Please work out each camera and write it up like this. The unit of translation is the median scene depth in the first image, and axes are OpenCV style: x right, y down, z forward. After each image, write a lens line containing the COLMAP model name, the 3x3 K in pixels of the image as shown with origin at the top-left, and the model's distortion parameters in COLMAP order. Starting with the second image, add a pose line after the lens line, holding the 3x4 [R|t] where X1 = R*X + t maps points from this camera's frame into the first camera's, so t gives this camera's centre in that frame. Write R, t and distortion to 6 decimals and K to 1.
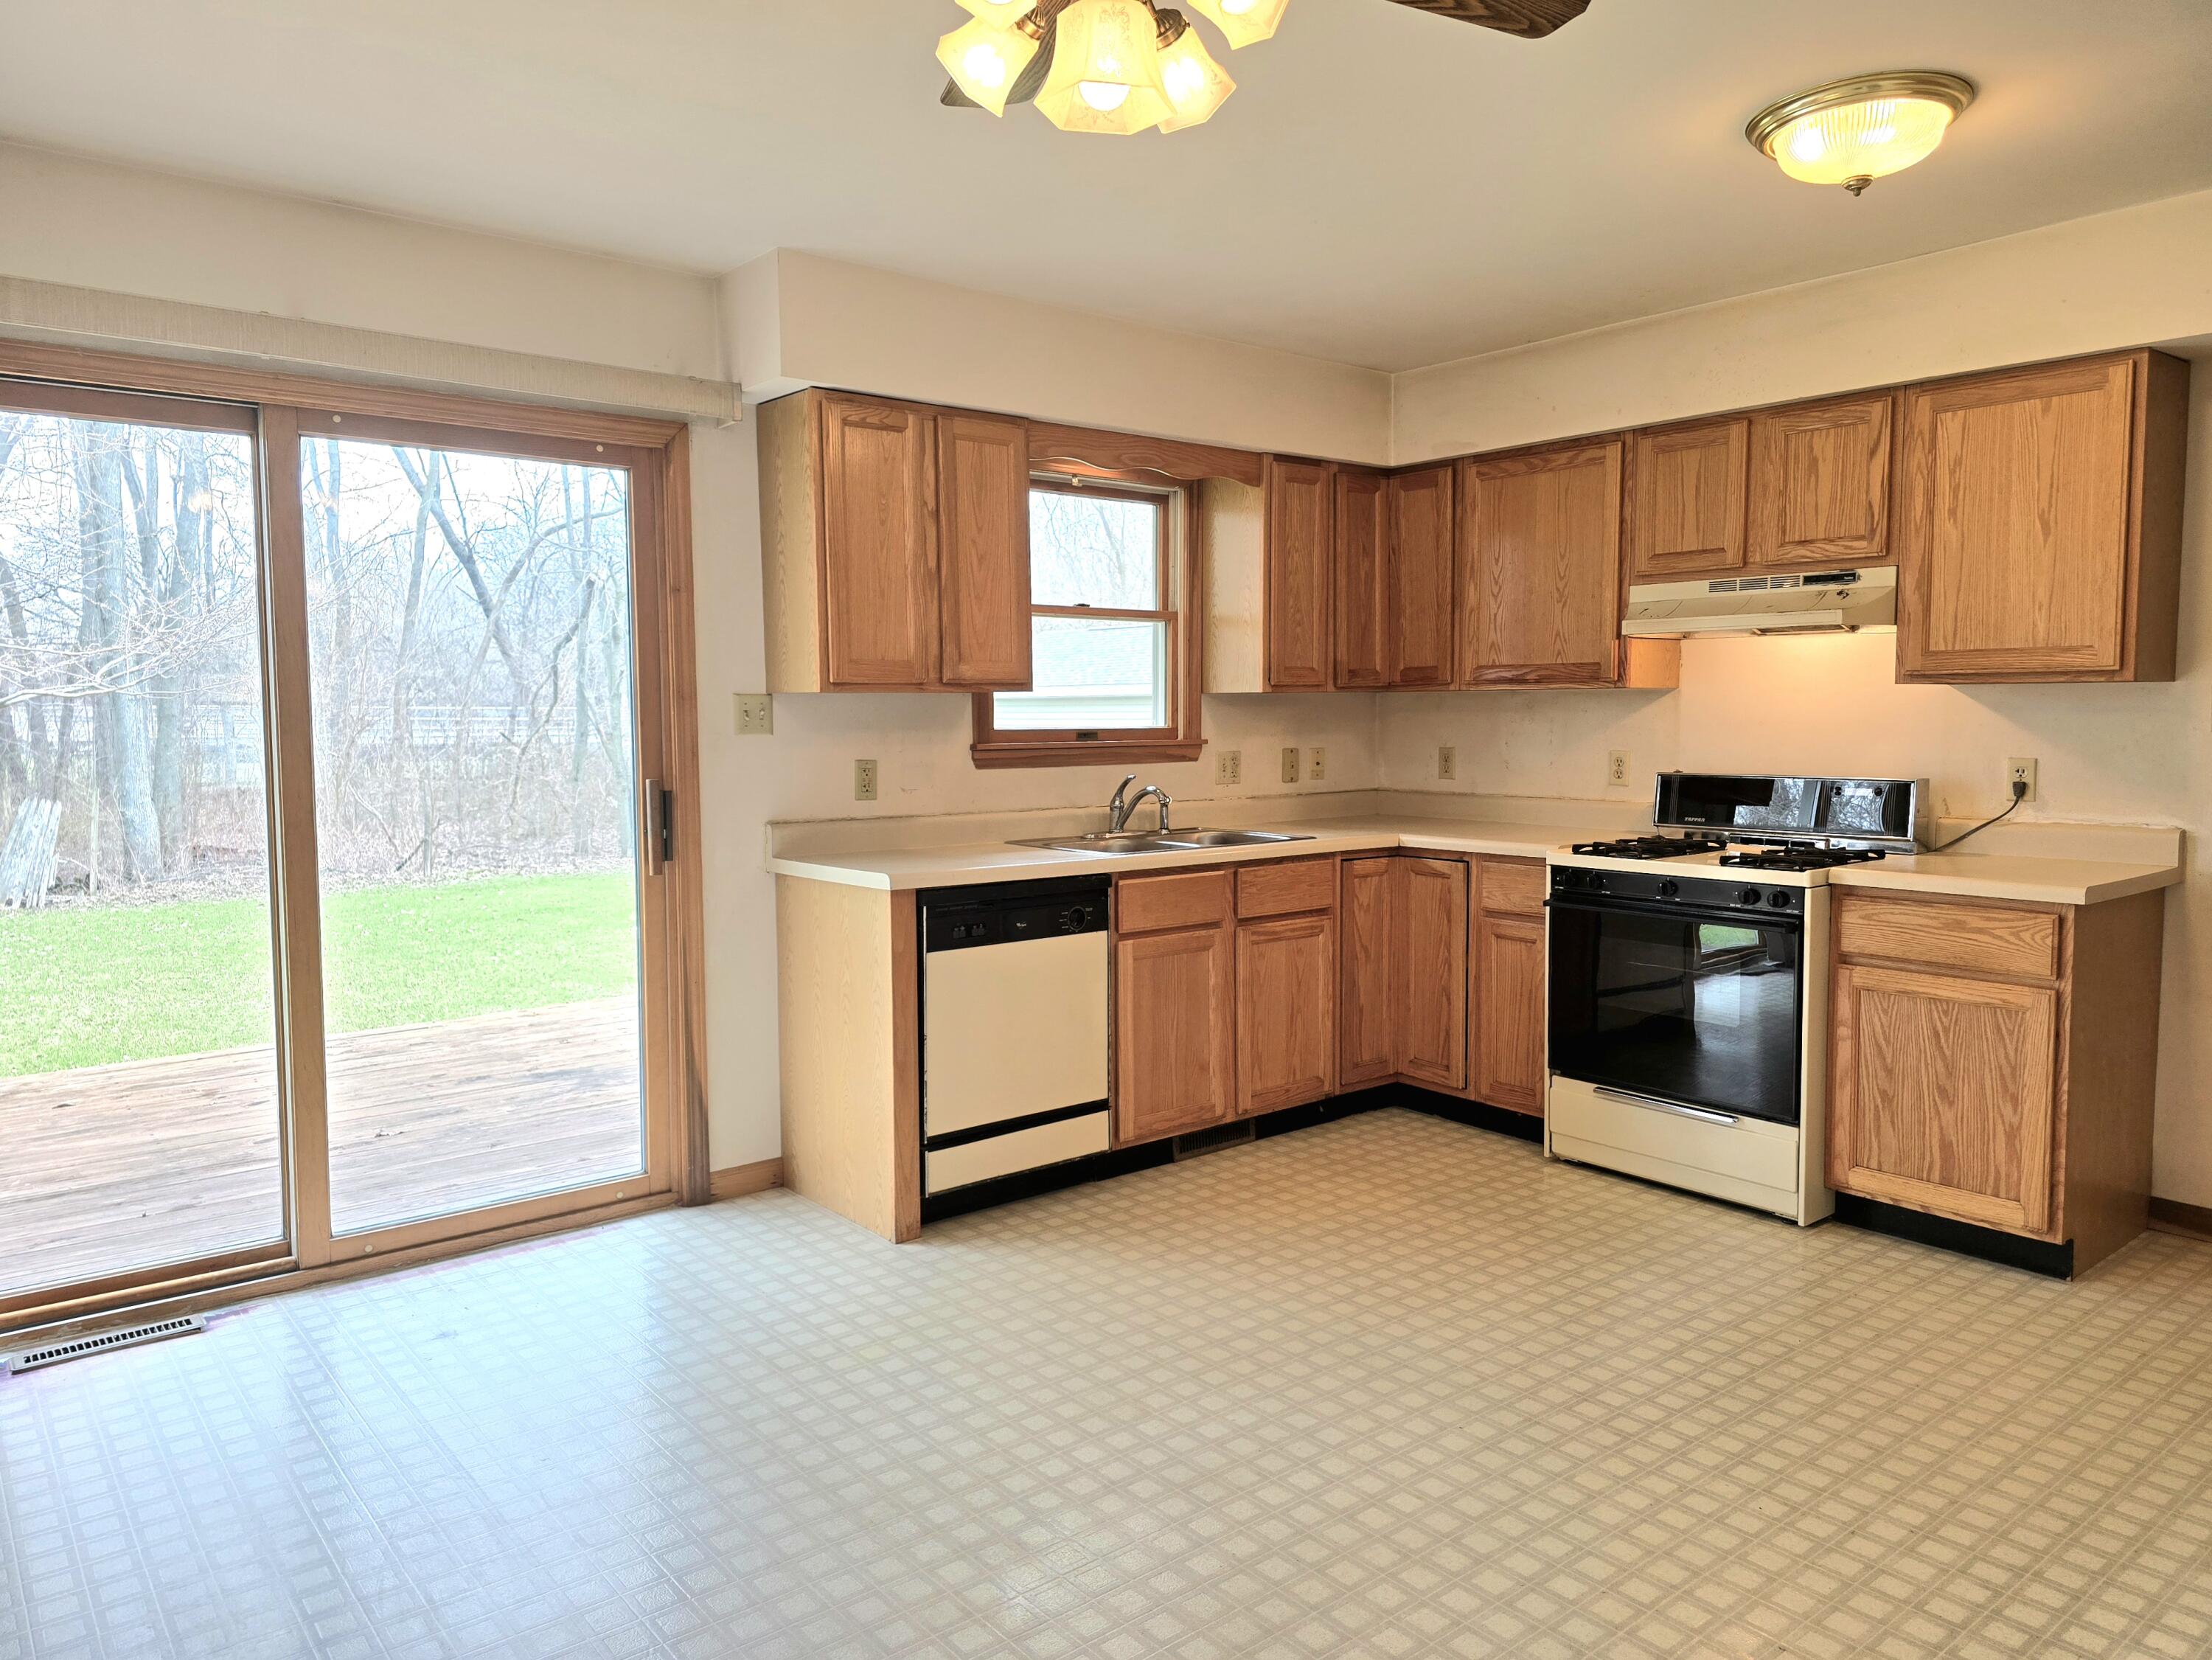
lens RADIAL K [[1501.0, 0, 1109.2], [0, 1501.0, 805.0], [0, 0, 1]] dist [0.096974, -0.099676]
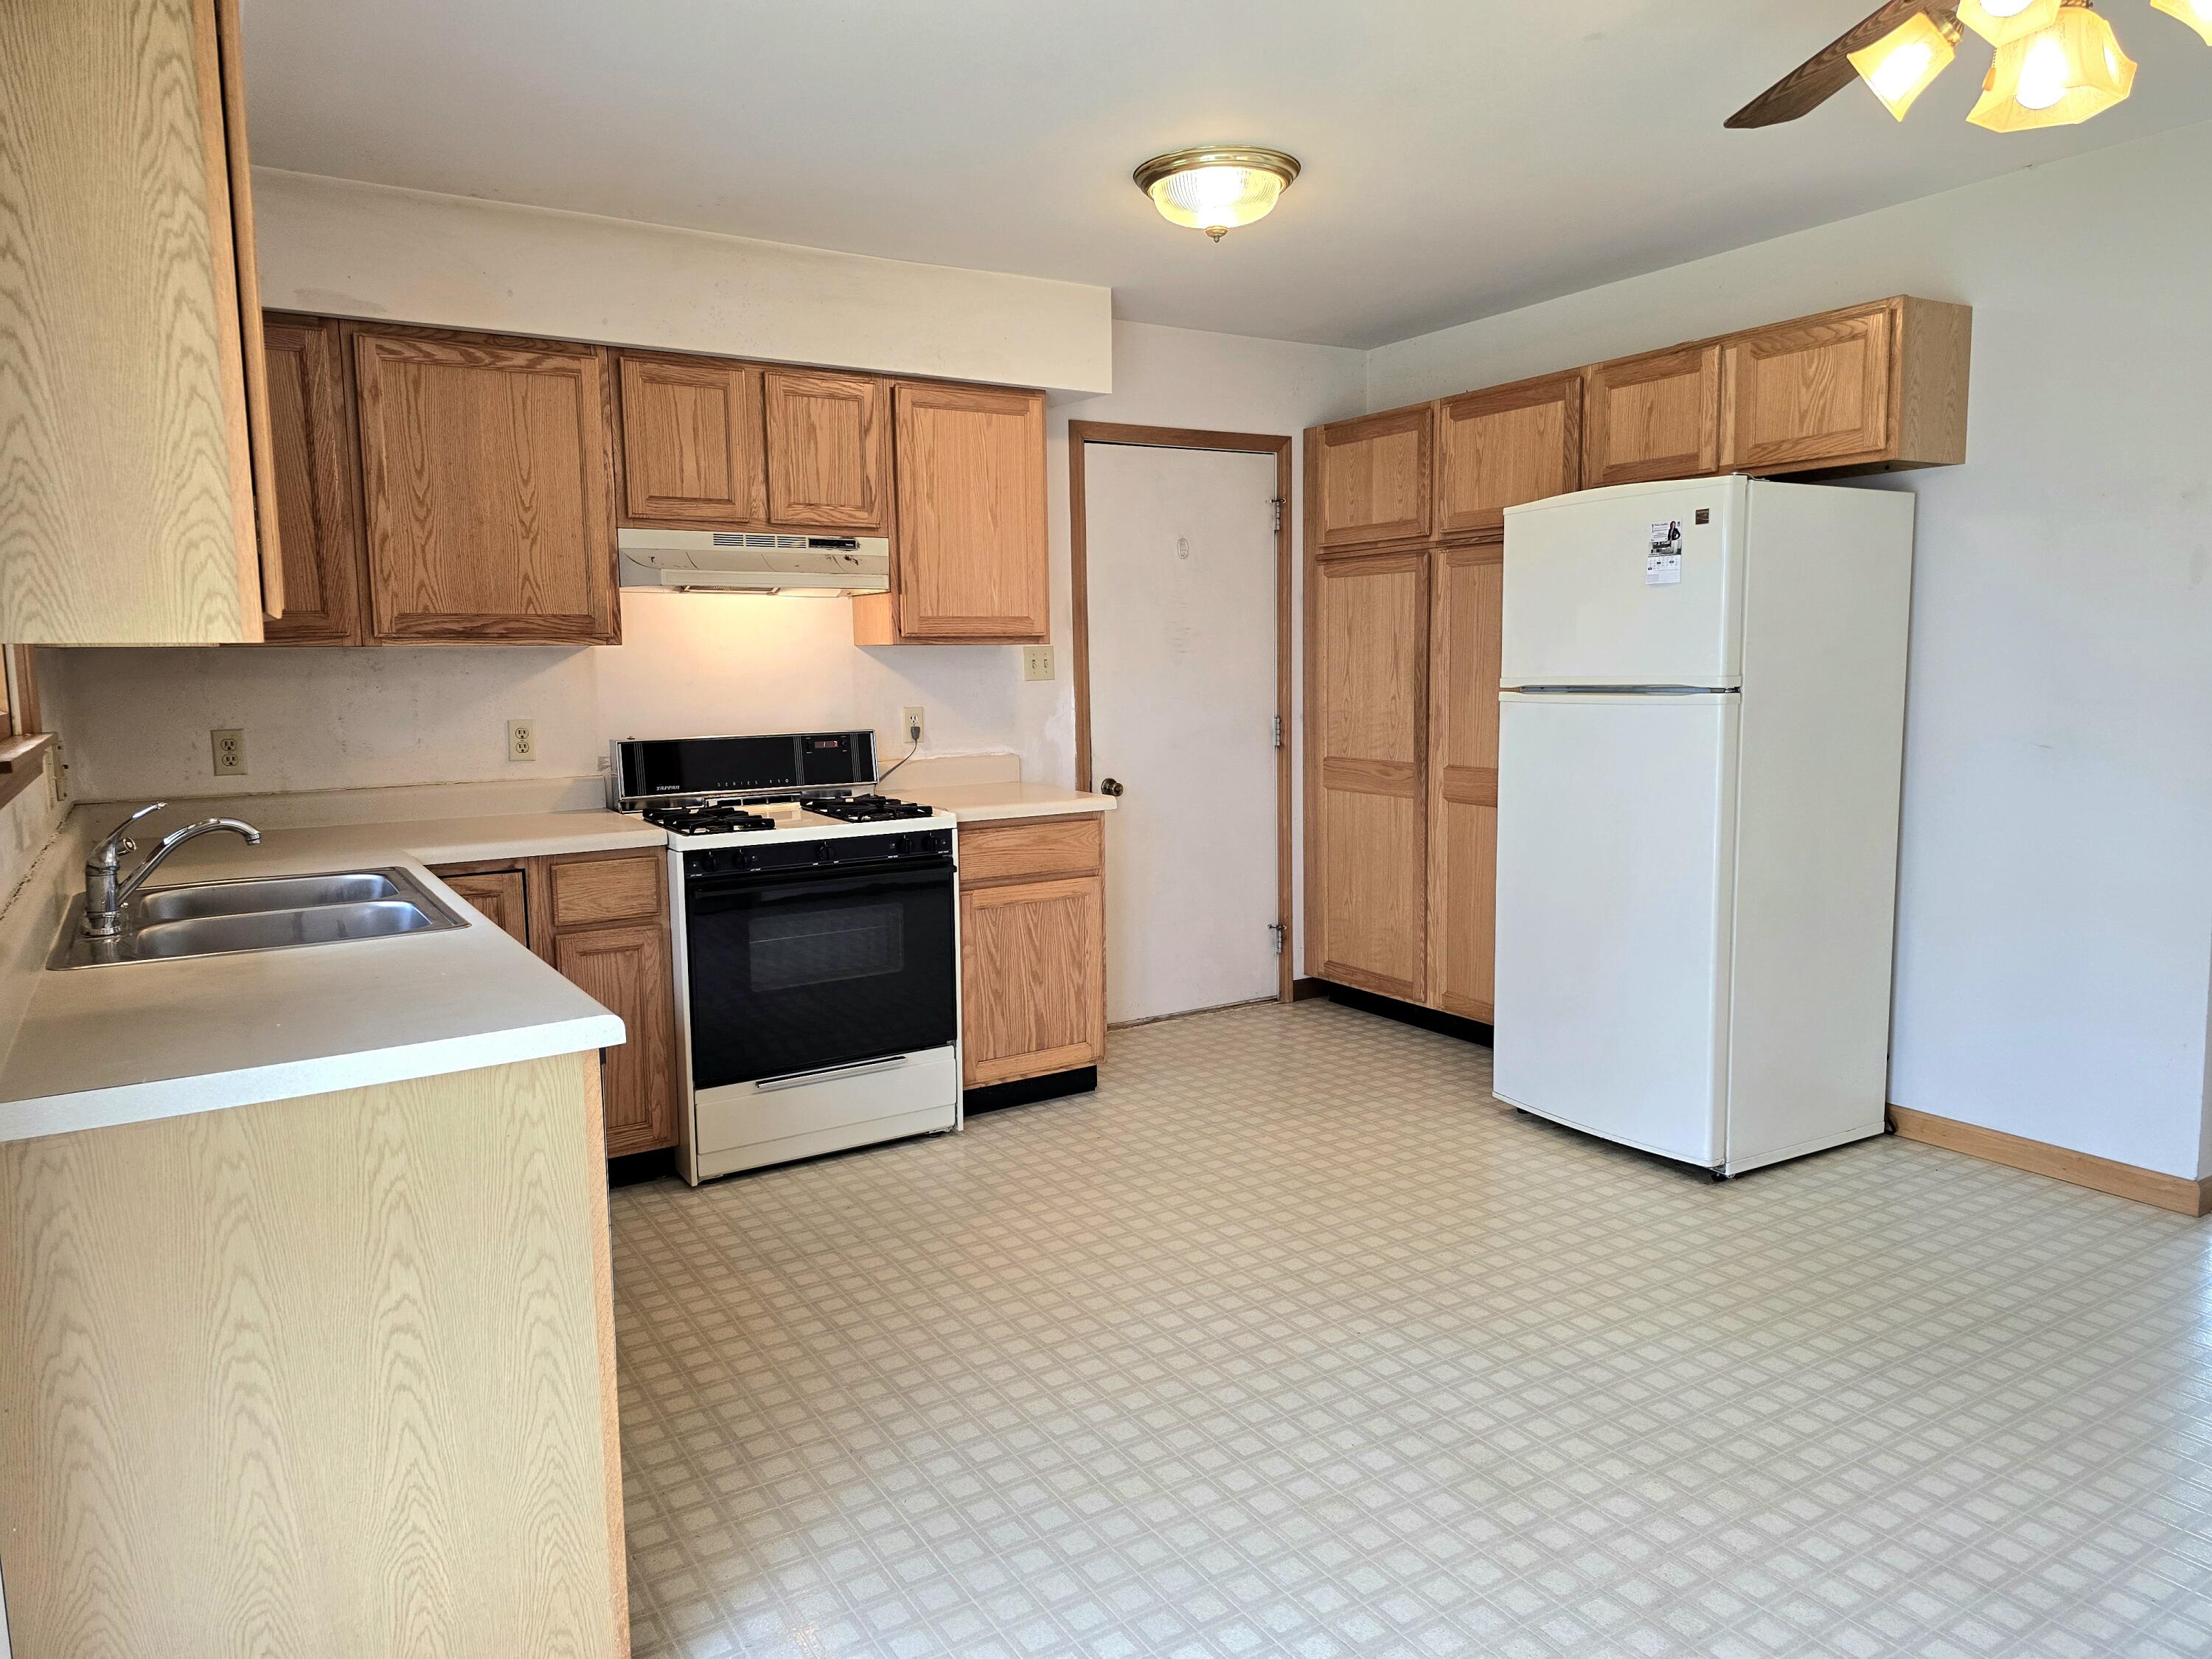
lens RADIAL K [[1471.7, 0, 1103.2], [0, 1471.7, 809.6], [0, 0, 1]] dist [0.088381, -0.103950]
pose [[0.134515, -0.105741, 0.985254, -0.540629], [0.076770, 0.992414, 0.096028, -0.049845], [-0.987933, 0.062721, 0.141613, 0.690499]]
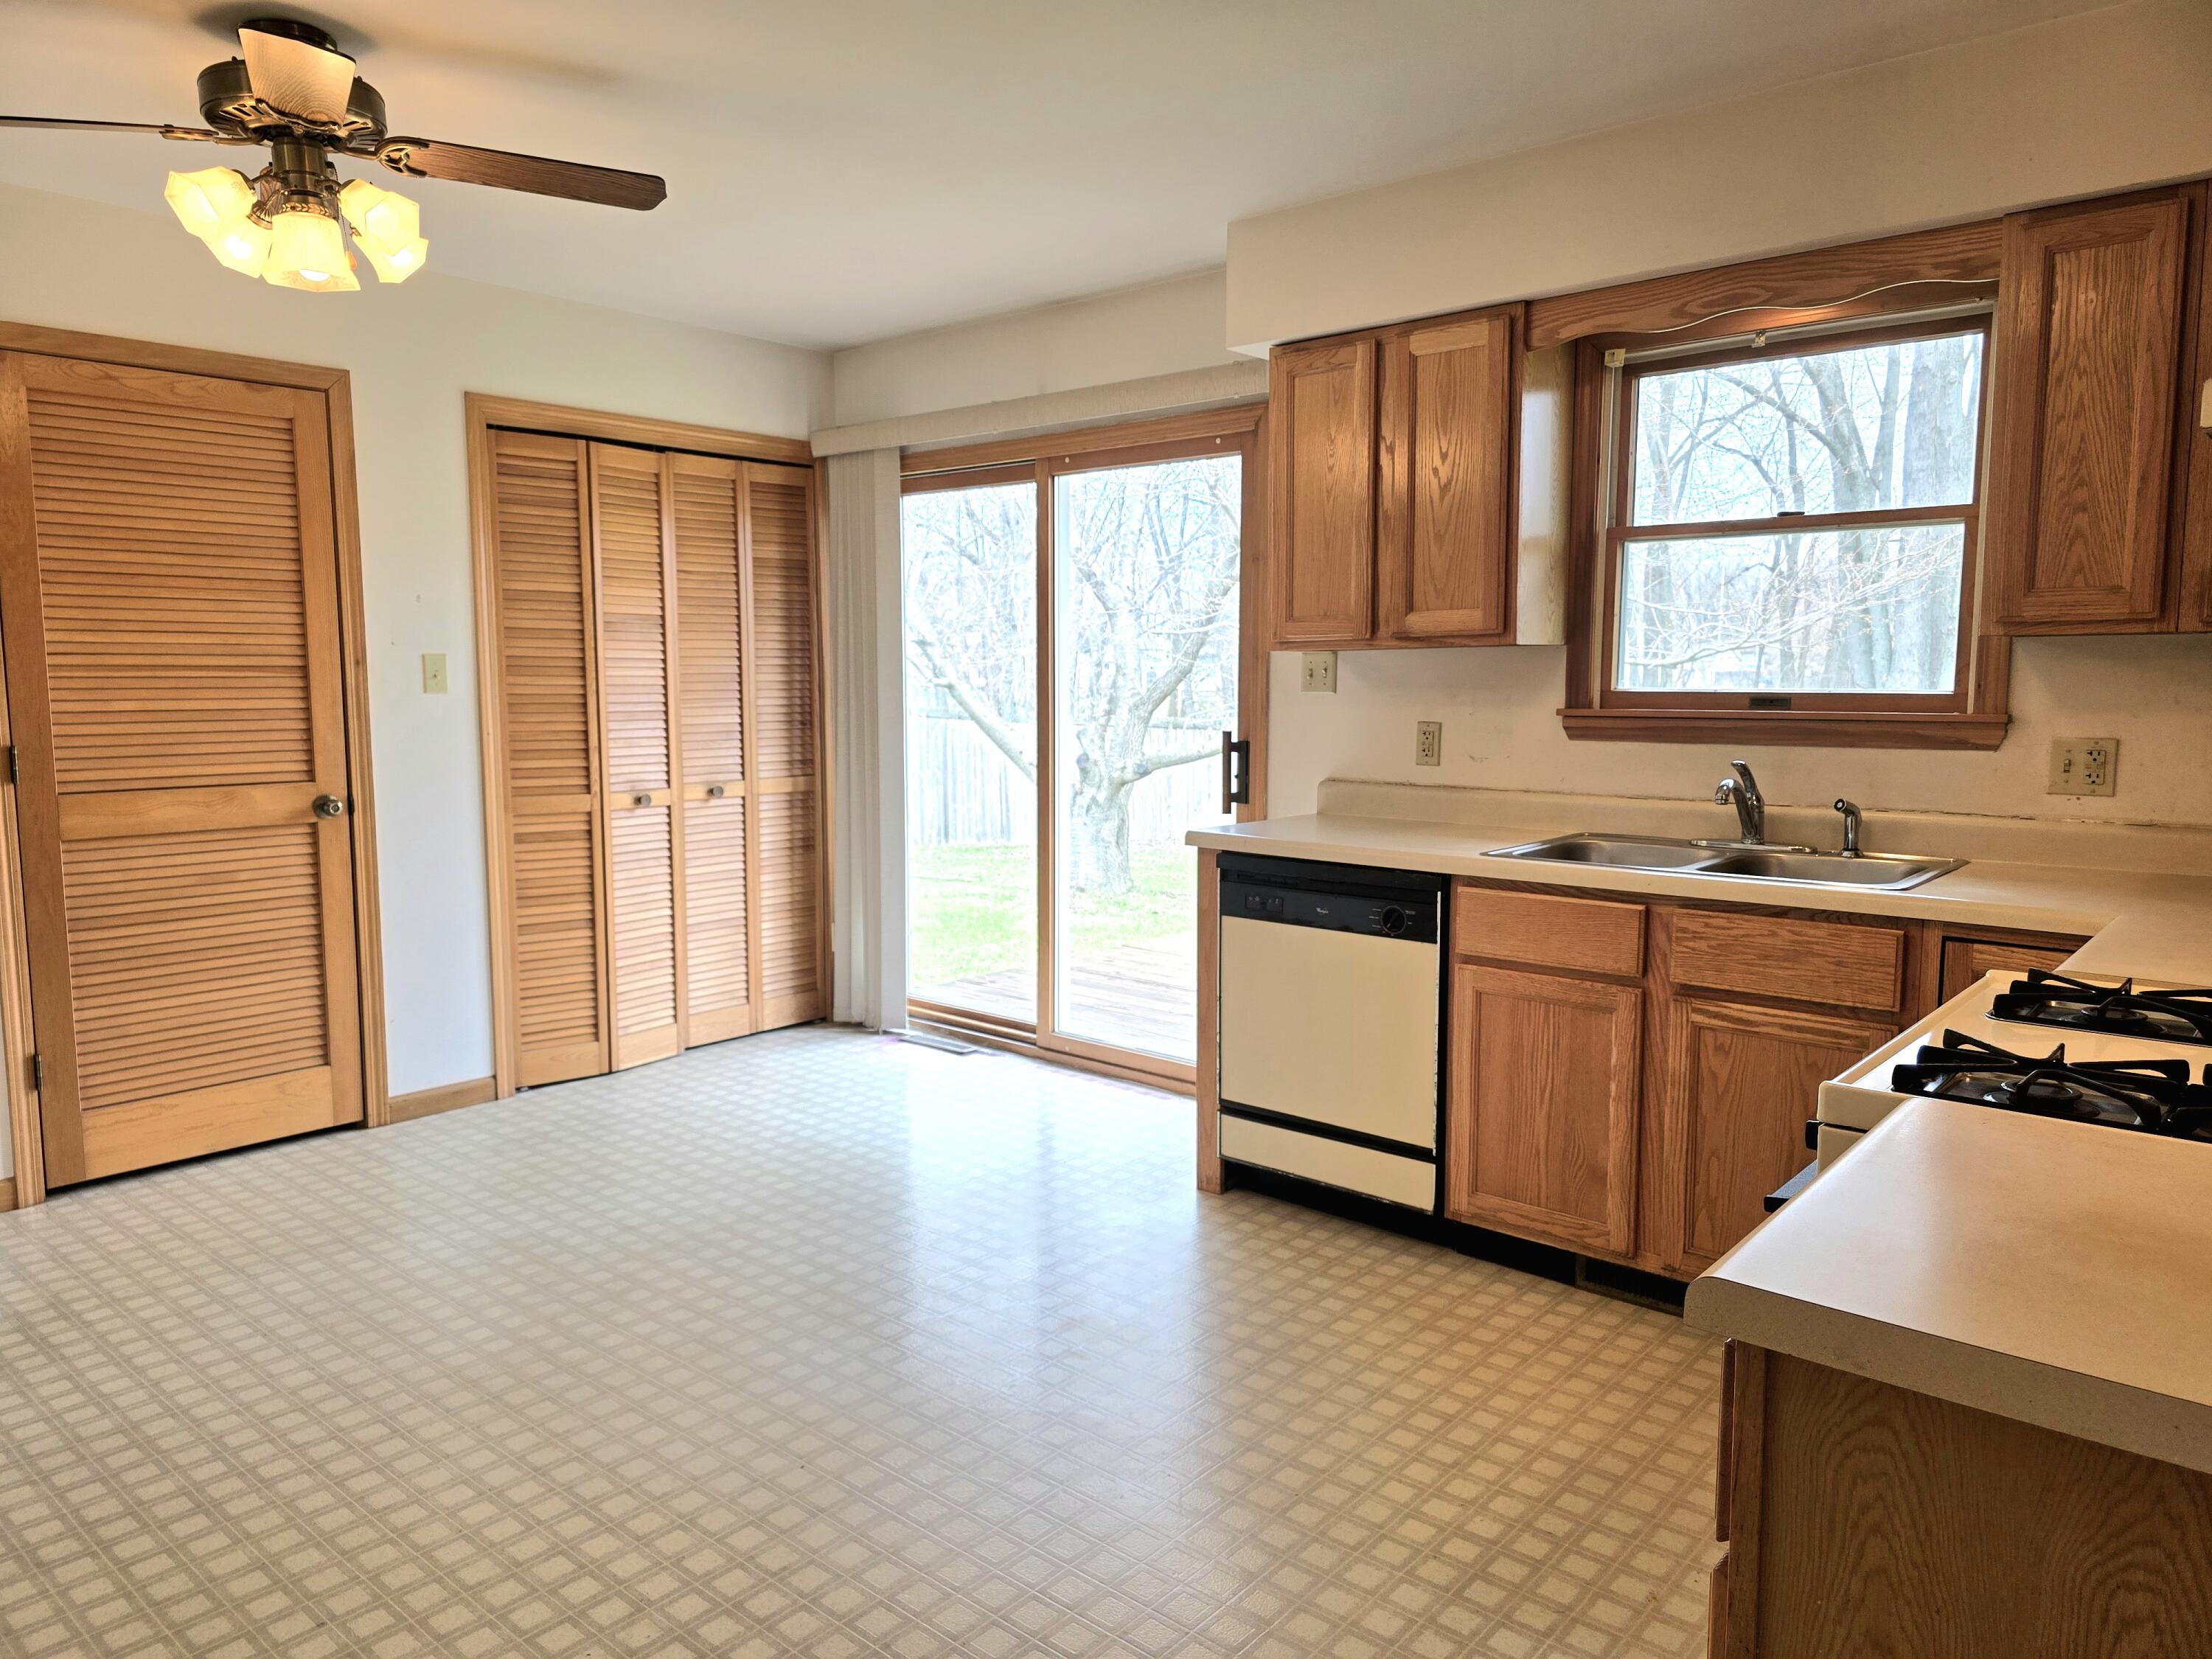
lens RADIAL K [[1493.9, 0, 1106.0], [0, 1493.9, 829.5], [0, 0, 1]] dist [0.051840, -0.038641]
pose [[0.168977, 0.110833, -0.979369, 0.755231], [-0.058511, 0.993033, 0.102285, -0.049767], [0.983882, 0.040020, 0.174284, 0.690335]]
